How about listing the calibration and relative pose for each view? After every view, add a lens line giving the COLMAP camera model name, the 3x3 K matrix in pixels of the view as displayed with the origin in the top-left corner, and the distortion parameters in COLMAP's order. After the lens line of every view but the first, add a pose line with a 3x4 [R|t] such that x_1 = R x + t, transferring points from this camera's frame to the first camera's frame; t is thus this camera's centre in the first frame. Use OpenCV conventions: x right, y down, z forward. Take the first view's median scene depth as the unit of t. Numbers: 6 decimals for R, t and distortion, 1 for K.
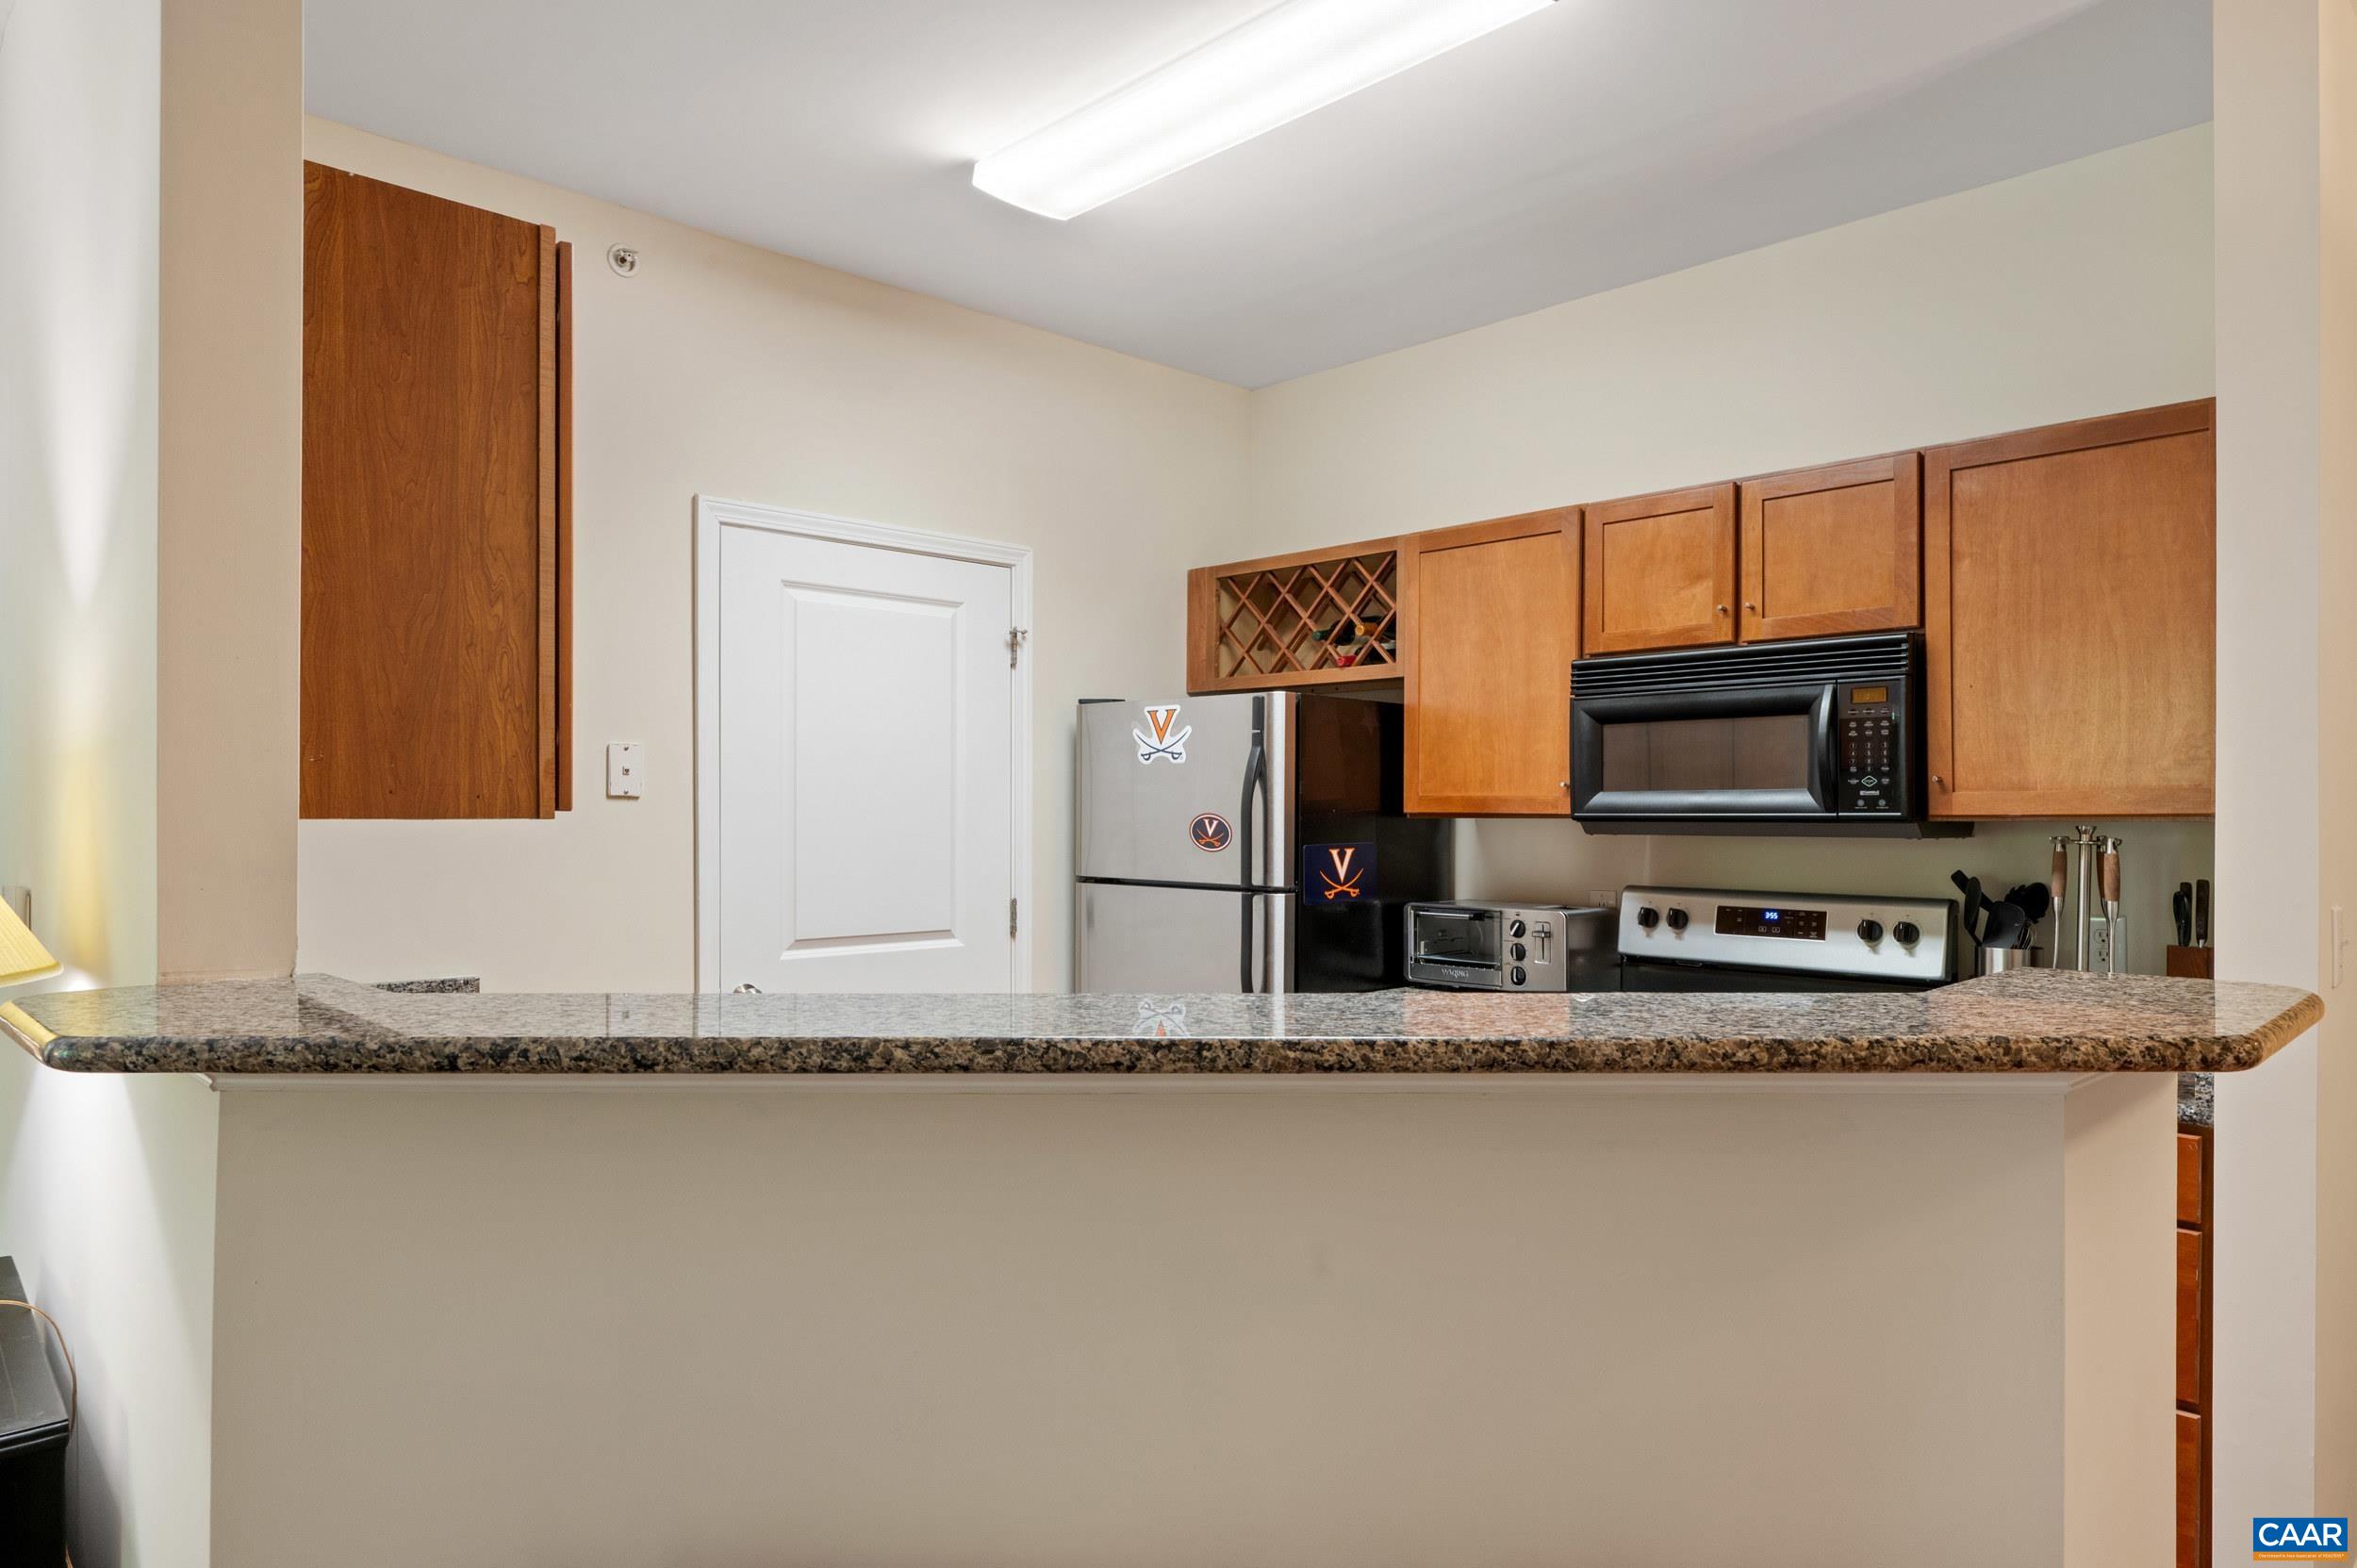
lens RADIAL K [[1454.9, 0, 1177.5], [0, 1454.9, 807.4], [0, 0, 1]] dist [0.001495, -0.007372]
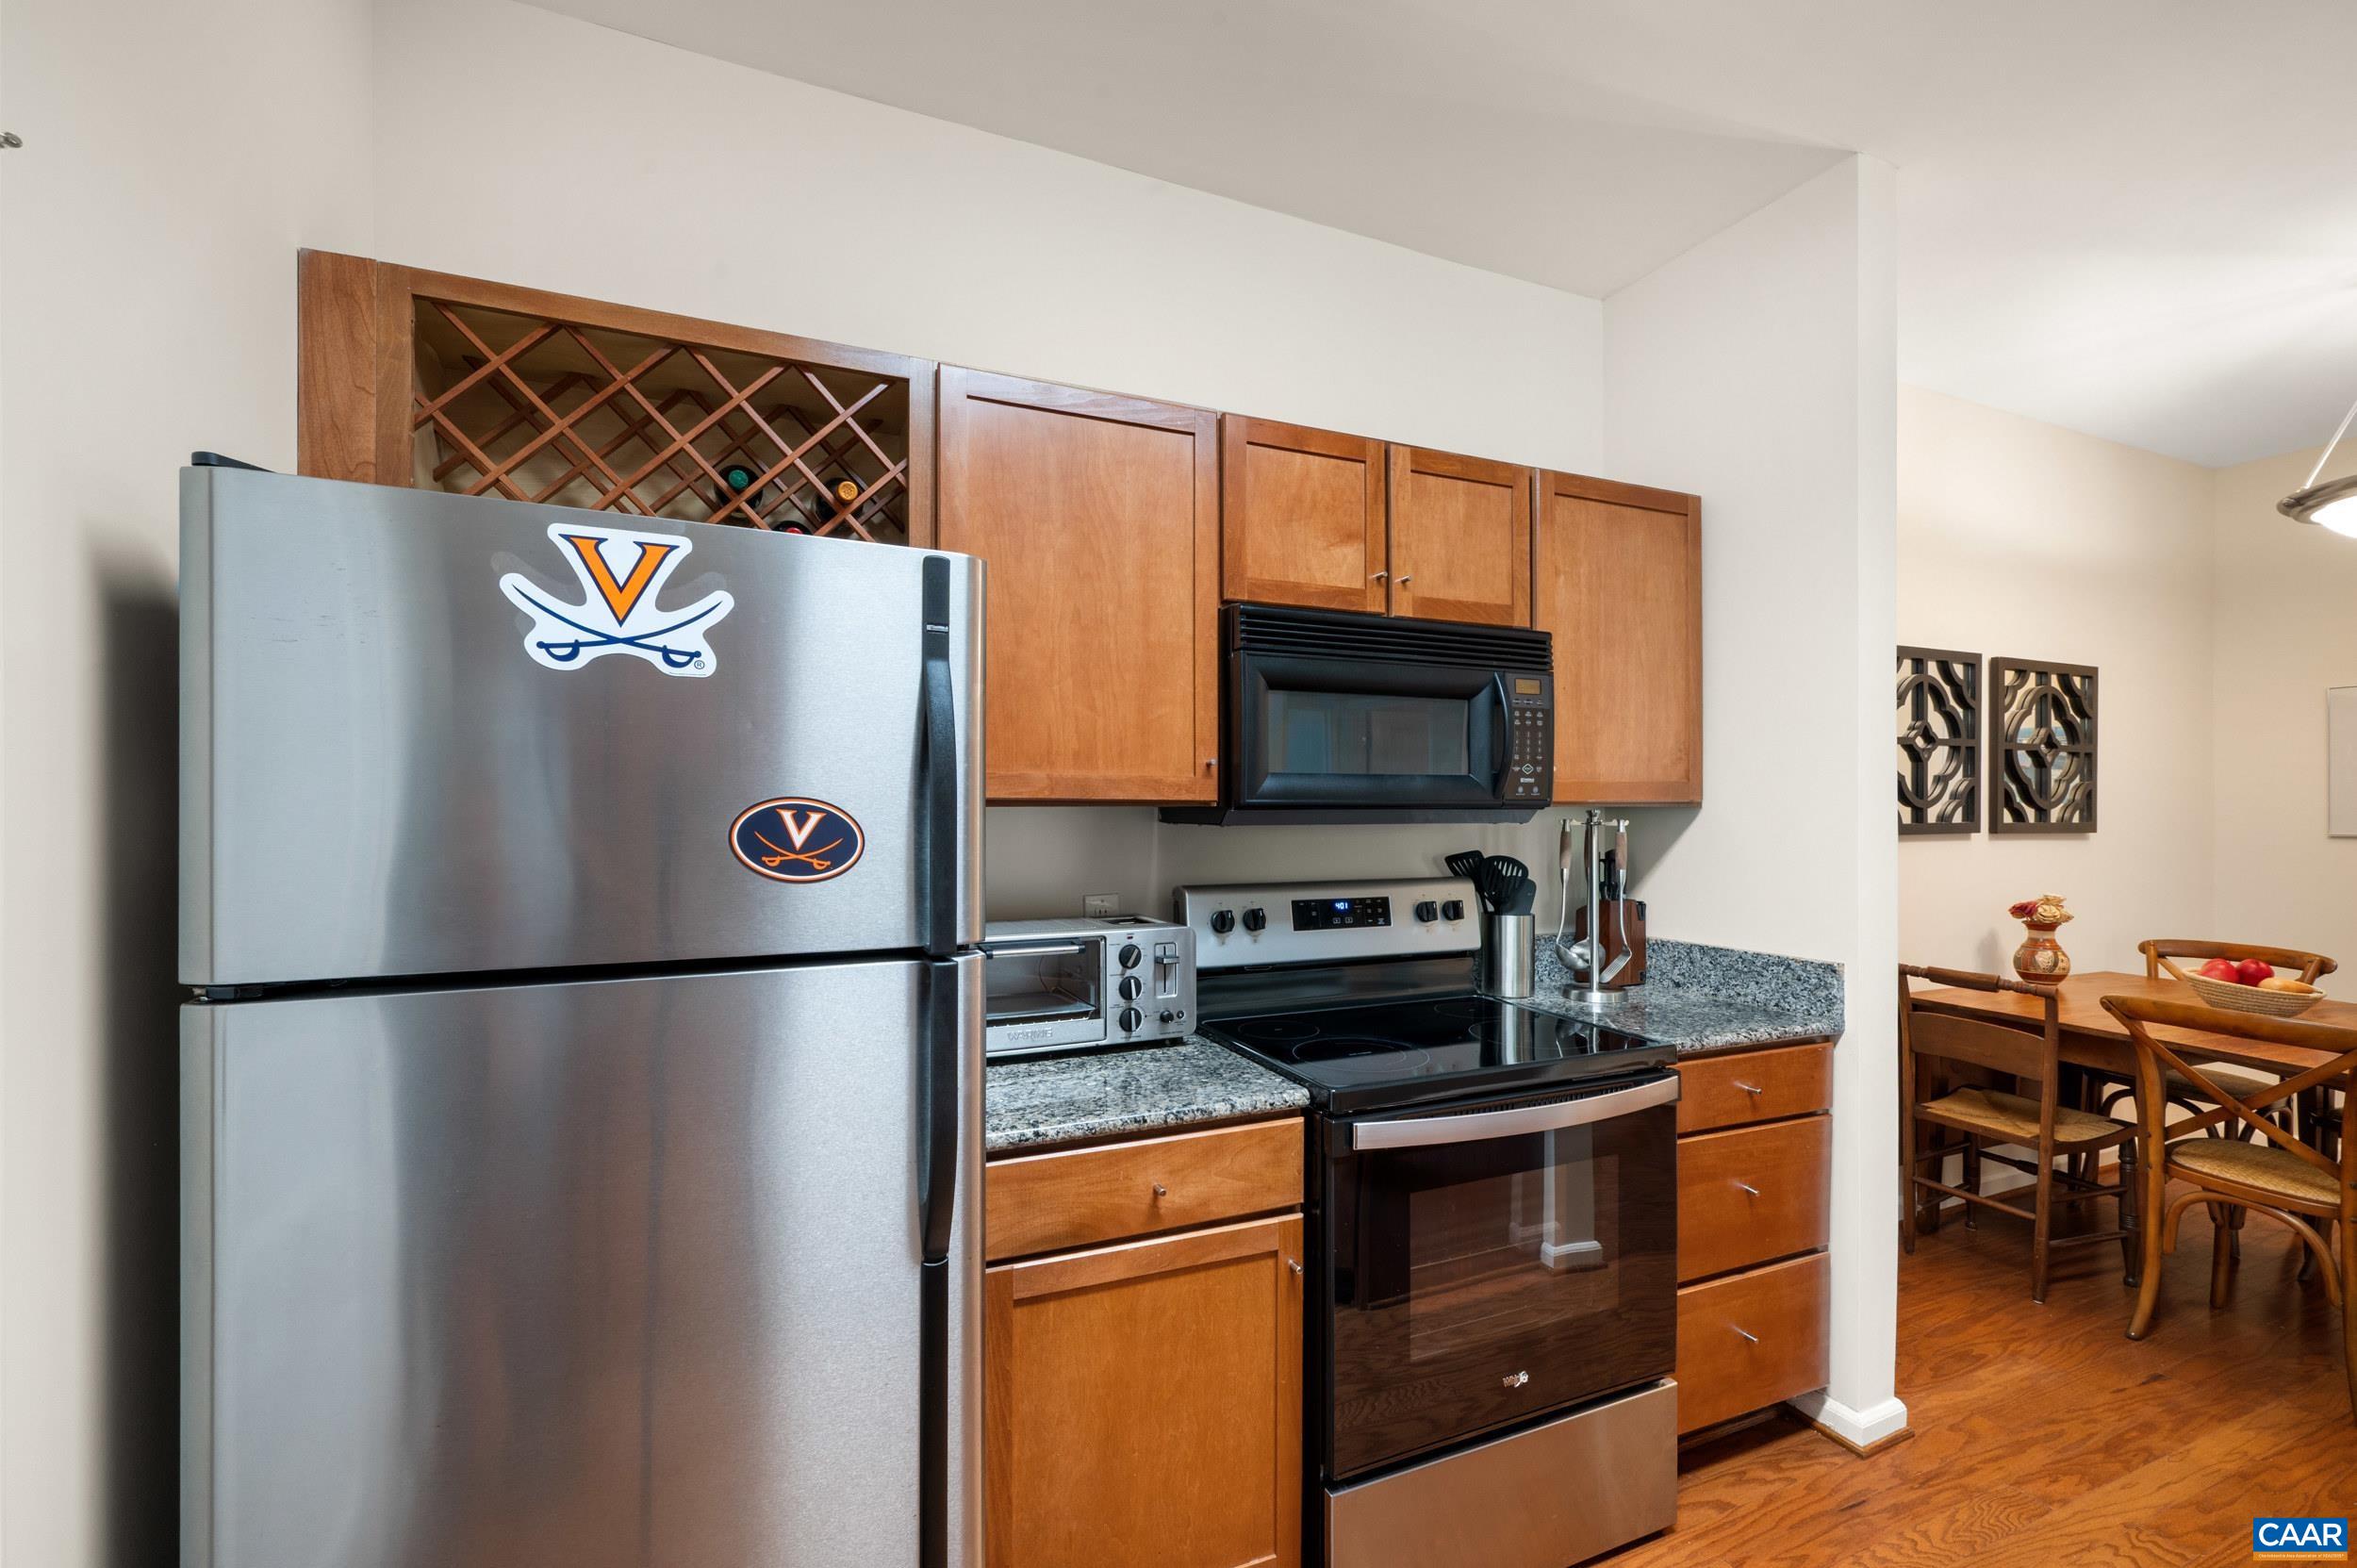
lens RADIAL K [[1035.9, 0, 1184.7], [0, 1035.9, 797.9], [0, 0, 1]] dist [-0.001663, 0.000551]
pose [[0.326817, 0.005946, 0.945069, -0.295768], [-0.003704, 0.999981, -0.005010, 0.007082], [-0.945080, -0.001863, 0.326833, 0.951582]]
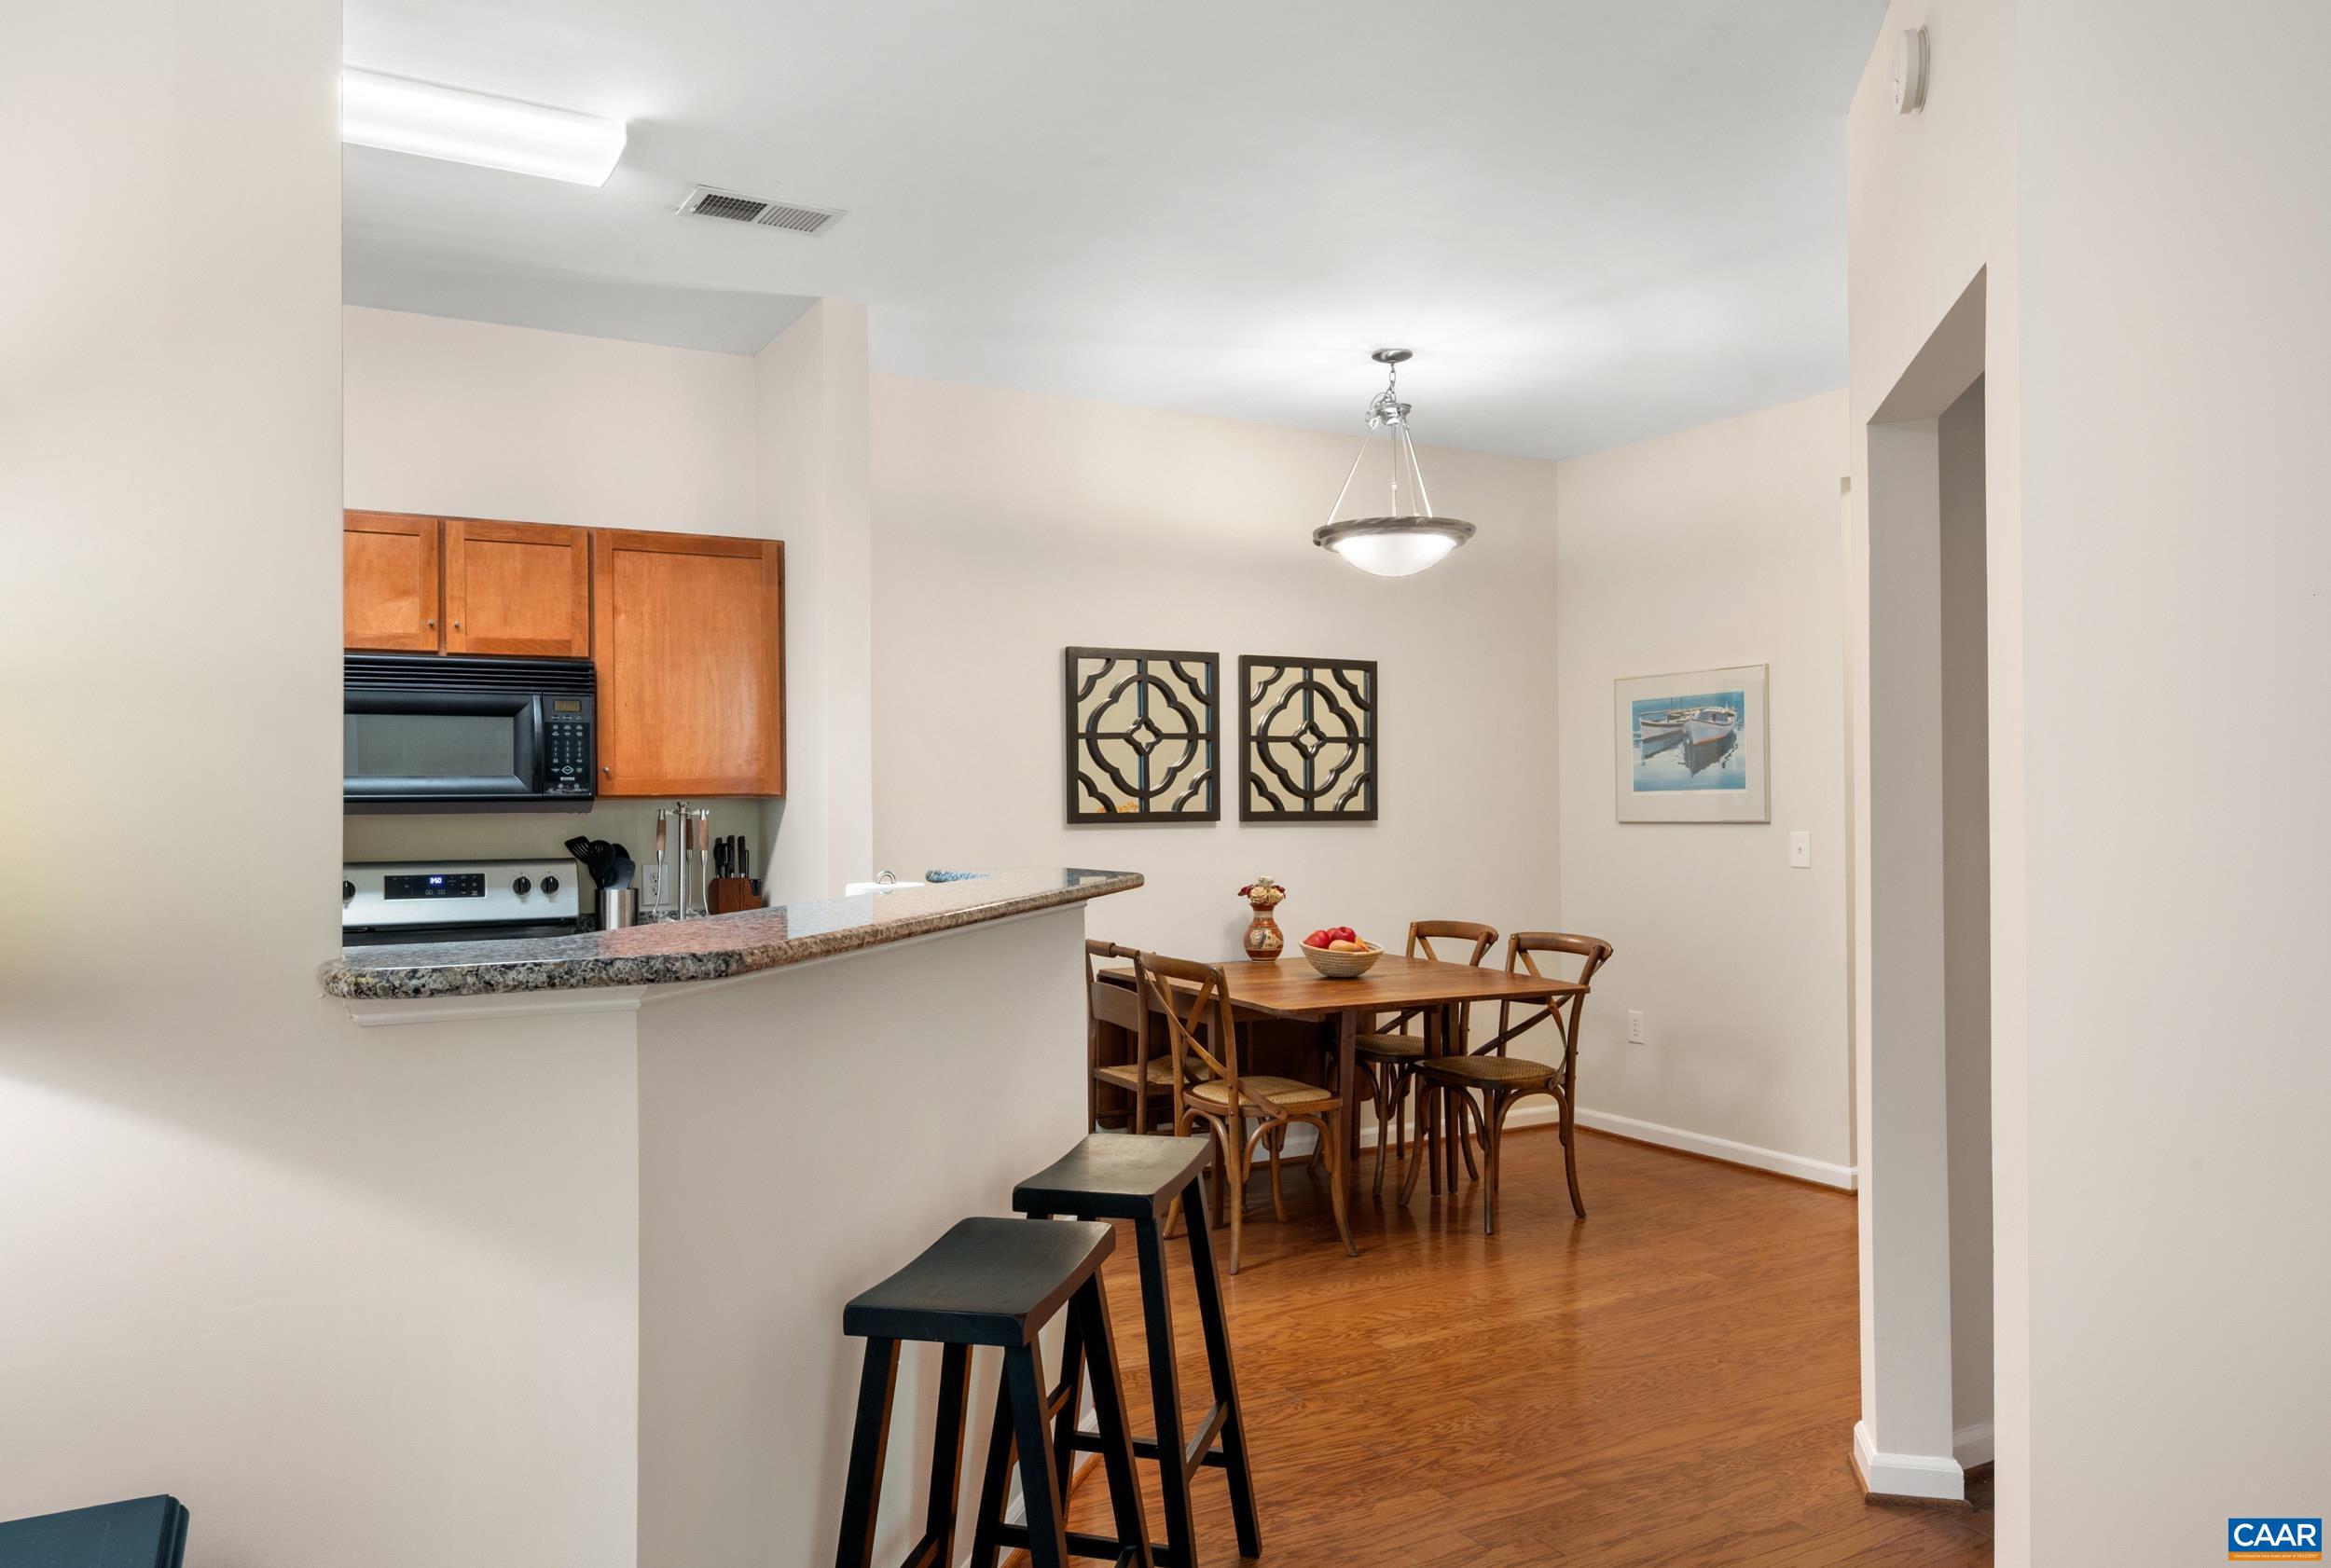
lens RADIAL K [[1586.3, 0, 1092.3], [0, 1586.3, 781.9], [0, 0, 1]] dist [0.014548, -0.002761]
pose [[0.262400, 0.011089, 0.964896, -0.777990], [0.006130, 0.999895, -0.013159, 0.014679], [-0.964940, 0.009368, 0.262304, 0.144588]]
